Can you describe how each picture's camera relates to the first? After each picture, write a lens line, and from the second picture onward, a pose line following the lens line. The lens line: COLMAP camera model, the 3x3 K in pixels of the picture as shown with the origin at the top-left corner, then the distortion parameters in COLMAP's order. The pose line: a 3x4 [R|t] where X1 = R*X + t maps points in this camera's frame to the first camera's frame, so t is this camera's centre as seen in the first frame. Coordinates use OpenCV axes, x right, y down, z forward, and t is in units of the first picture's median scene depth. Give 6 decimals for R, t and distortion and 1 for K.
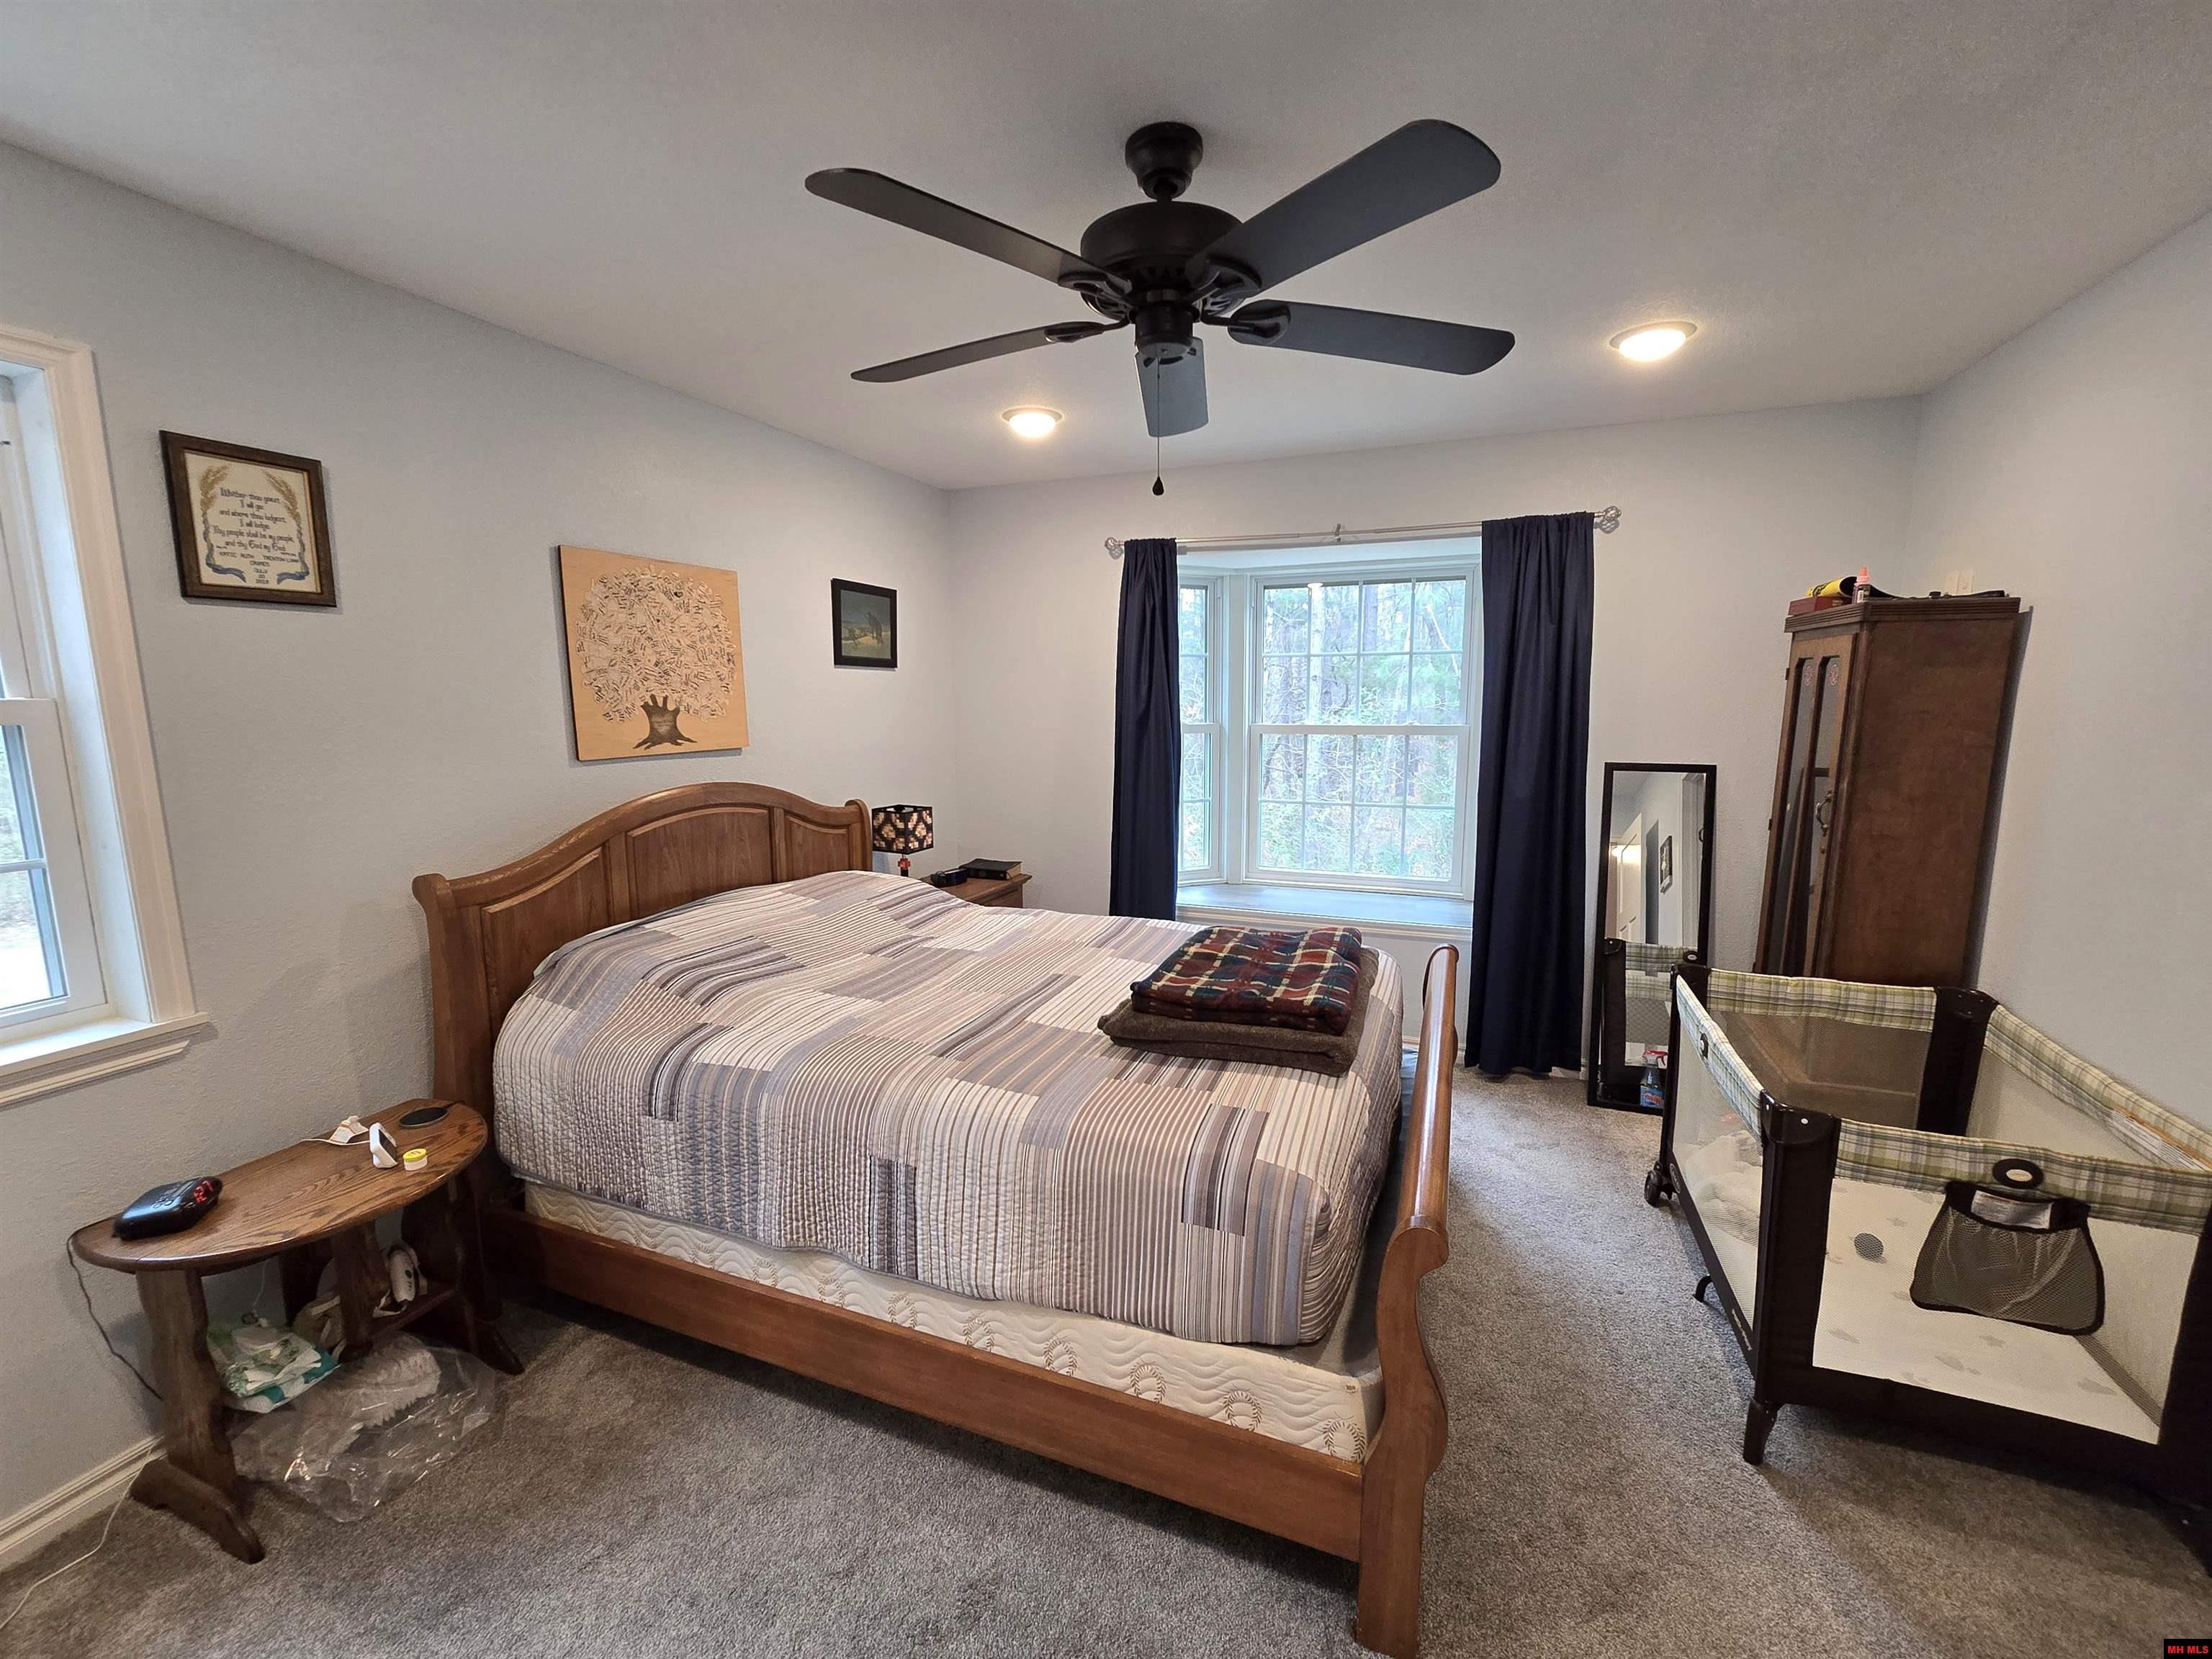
lens RADIAL K [[901.3, 0, 1113.1], [0, 901.3, 819.8], [0, 0, 1]] dist [-0.000709, -0.003680]
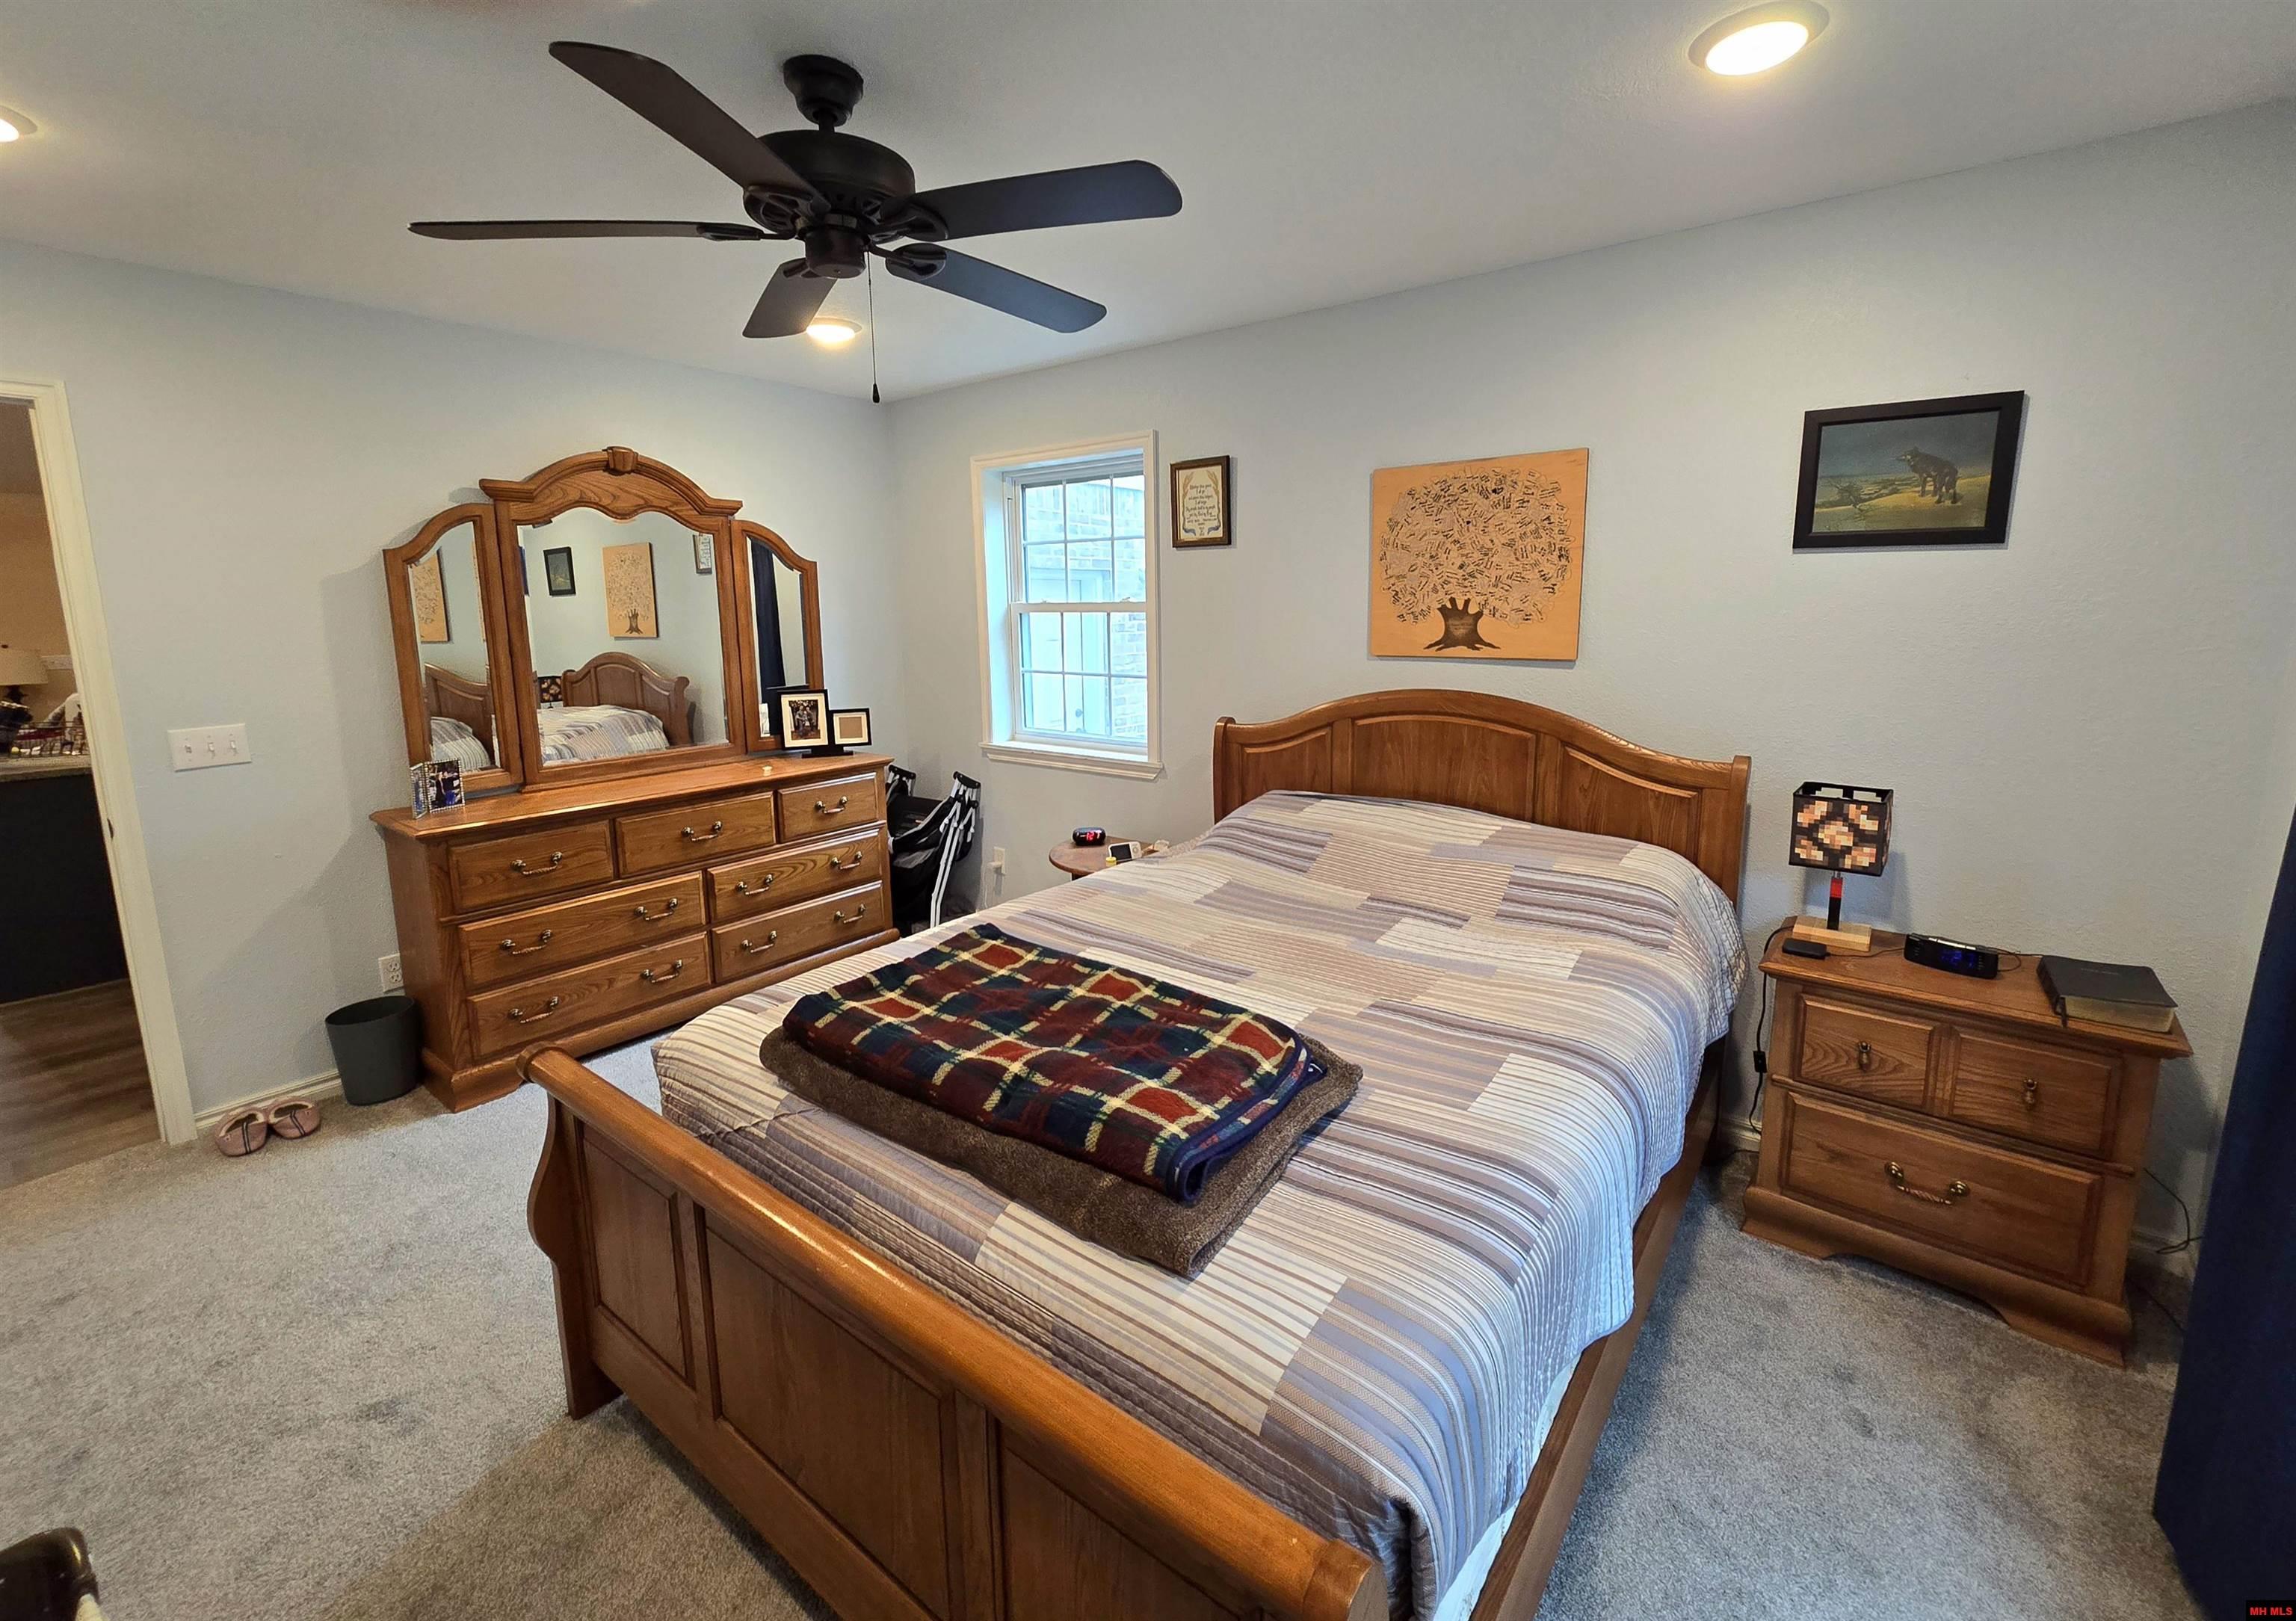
lens RADIAL K [[938.3, 0, 1154.2], [0, 938.3, 736.8], [0, 0, 1]] dist [0.000898, 0.000043]
pose [[-0.255377, 0.146462, -0.955684, 0.844112], [-0.123282, 0.975458, 0.182435, -0.192615], [0.958950, 0.164409, -0.231053, 1.331636]]
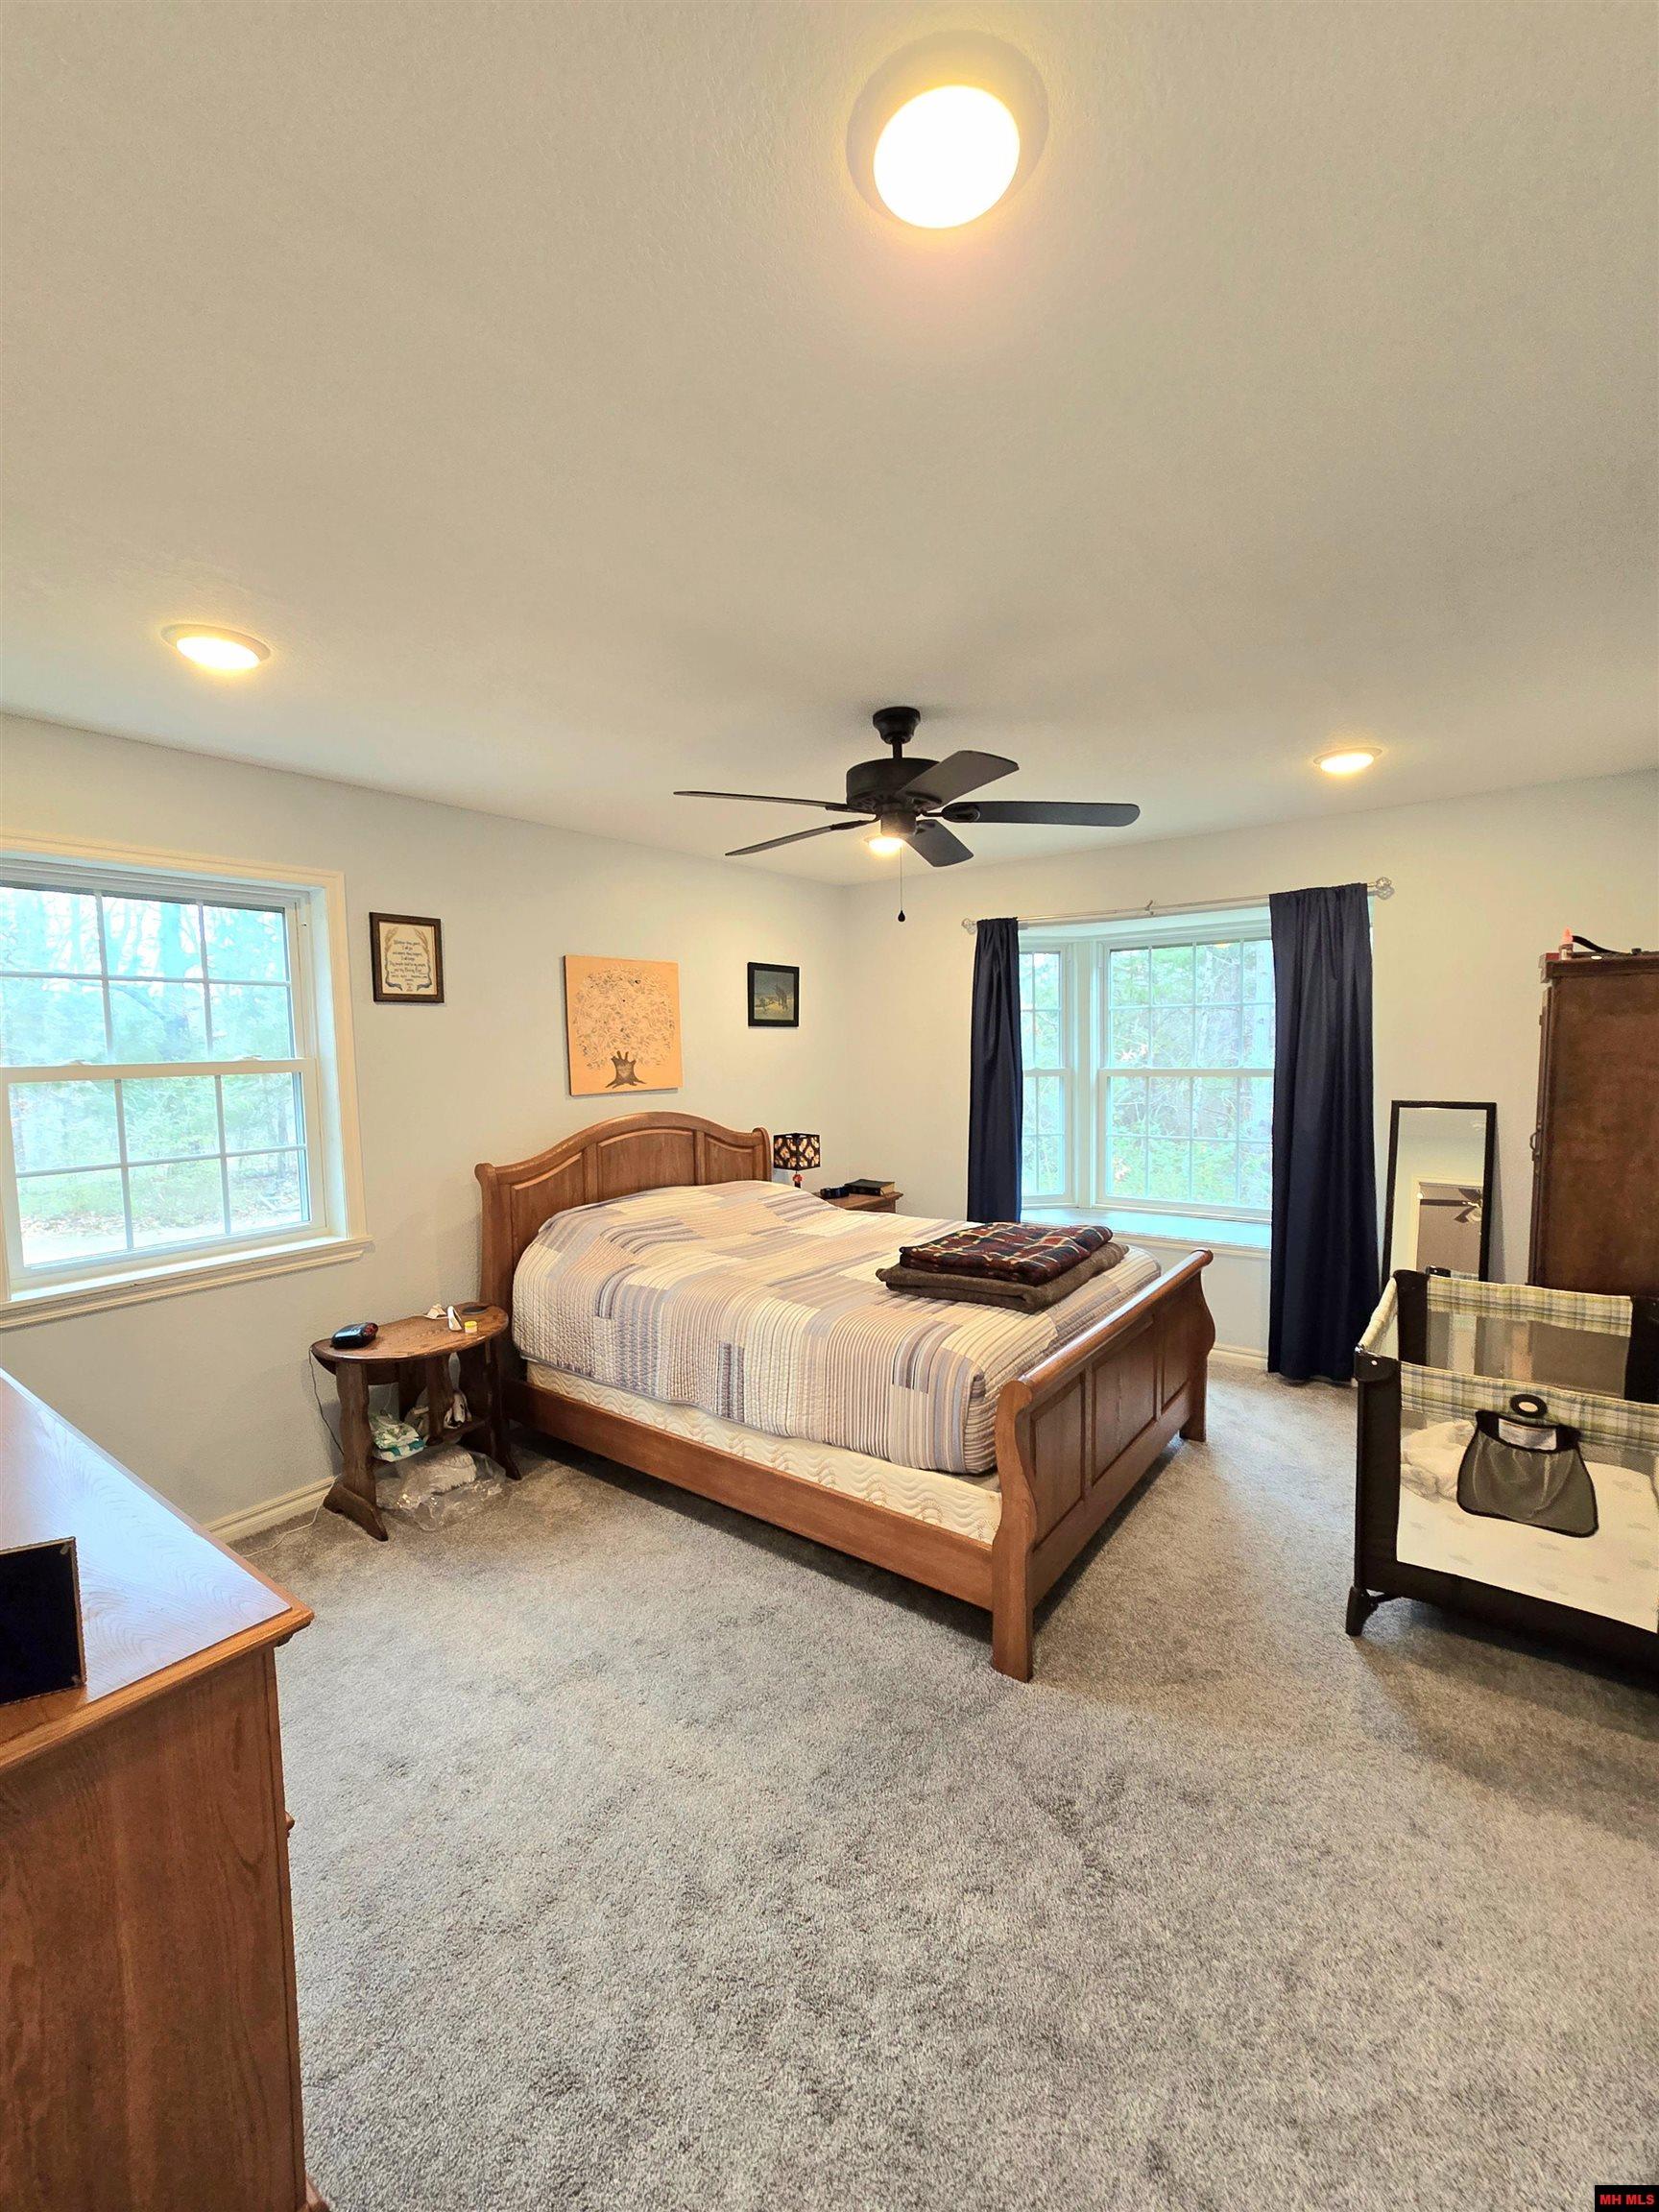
lens RADIAL K [[897.4, 0, 829.5], [0, 897.4, 1106.0], [0, 0, 1]] dist [-0.000921, -0.020814]
pose [[0.963787, 0.004131, -0.266641, 0.288680], [-0.021908, 0.997727, -0.063731, 0.049451], [0.265772, 0.067264, 0.961687, -0.421594]]
